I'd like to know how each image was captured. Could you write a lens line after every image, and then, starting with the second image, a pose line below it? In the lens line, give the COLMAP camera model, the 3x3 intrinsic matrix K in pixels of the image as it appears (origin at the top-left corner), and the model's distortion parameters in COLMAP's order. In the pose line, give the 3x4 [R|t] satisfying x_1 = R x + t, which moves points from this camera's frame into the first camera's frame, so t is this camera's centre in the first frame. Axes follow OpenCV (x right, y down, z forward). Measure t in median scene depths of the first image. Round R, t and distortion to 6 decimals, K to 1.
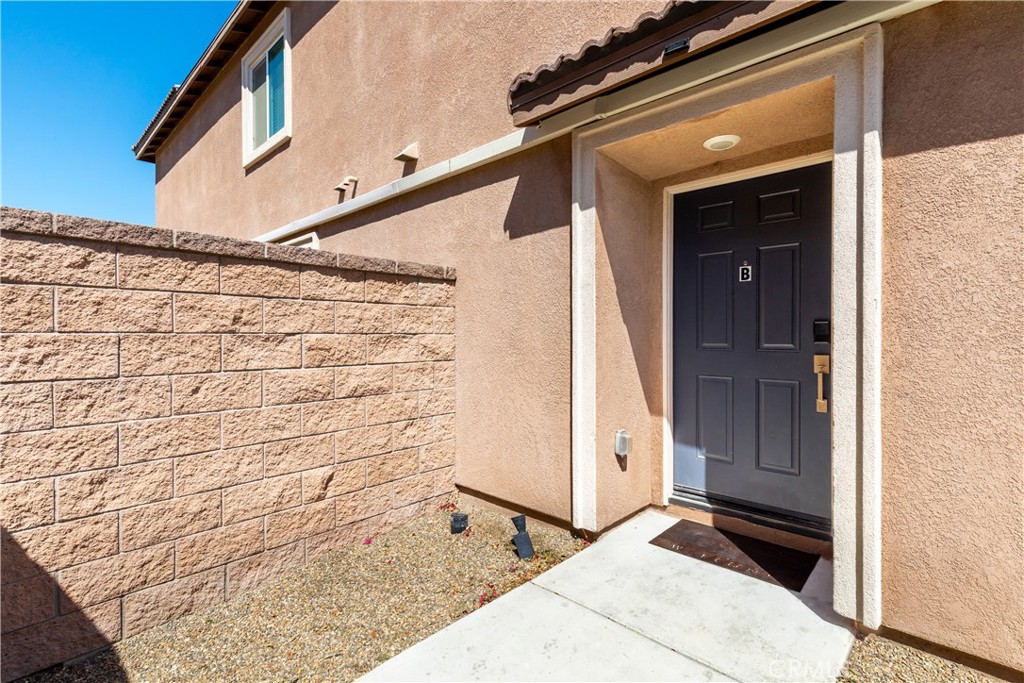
lens RADIAL K [[467.7, 0, 487.1], [0, 467.7, 339.8], [0, 0, 1]] dist [0.001712, -0.000385]
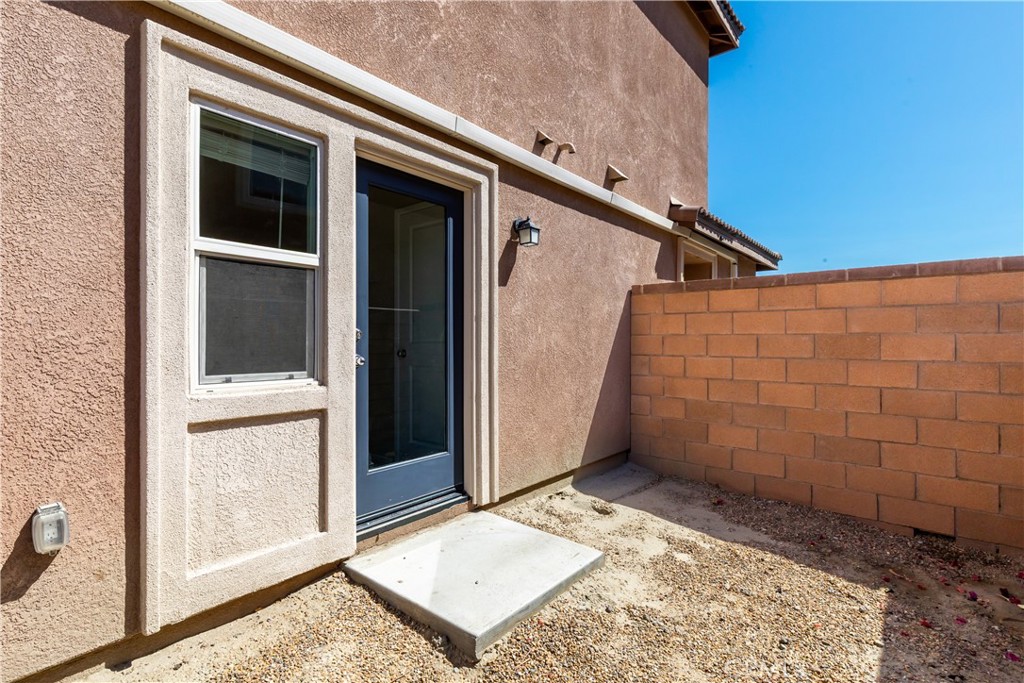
lens RADIAL K [[467.7, 0, 487.1], [0, 467.7, 339.8], [0, 0, 1]] dist [0.001712, -0.000385]
pose [[-0.026275, 0.006399, 0.999634, -0.655074], [0.013990, 0.999884, -0.006032, -0.005061], [-0.999557, 0.013827, -0.026361, 0.703370]]
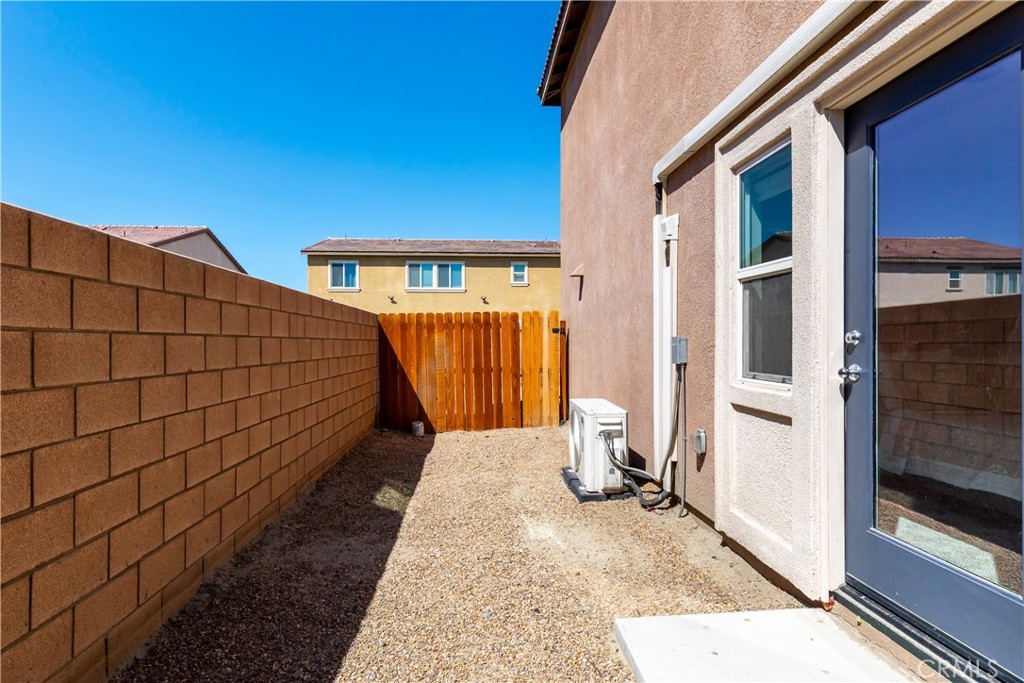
lens RADIAL K [[556.4, 0, 509.0], [0, 556.4, 337.3], [0, 0, 1]] dist [-0.000914, -0.001401]
pose [[0.743050, -0.000527, -0.669236, -0.275098], [-0.013697, 0.999778, -0.015994, -0.005087], [0.669096, 0.021051, 0.742878, 0.449181]]
